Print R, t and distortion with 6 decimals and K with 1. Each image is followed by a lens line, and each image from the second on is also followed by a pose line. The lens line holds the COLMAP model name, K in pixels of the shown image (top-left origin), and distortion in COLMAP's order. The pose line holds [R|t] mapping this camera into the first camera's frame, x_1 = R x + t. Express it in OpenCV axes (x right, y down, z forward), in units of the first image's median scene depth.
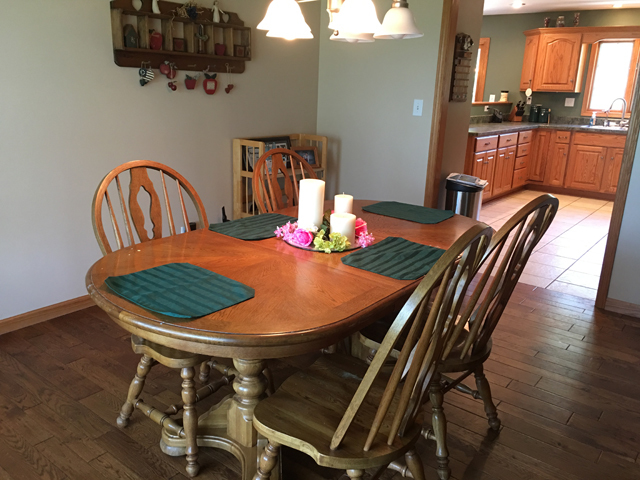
lens RADIAL K [[538.6, 0, 316.8], [0, 538.6, 235.6], [0, 0, 1]] dist [0.043599, -0.036666]
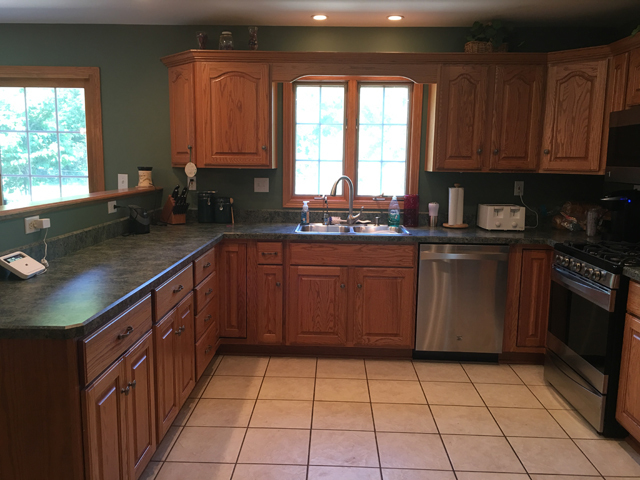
lens RADIAL K [[538.6, 0, 316.5], [0, 538.6, 241.0], [0, 0, 1]] dist [0.043599, -0.036666]
pose [[0.805339, -0.110381, 0.582448, 0.182283], [0.172221, 0.983701, -0.051703, -0.153147], [-0.567247, 0.141948, 0.811222, 0.534043]]
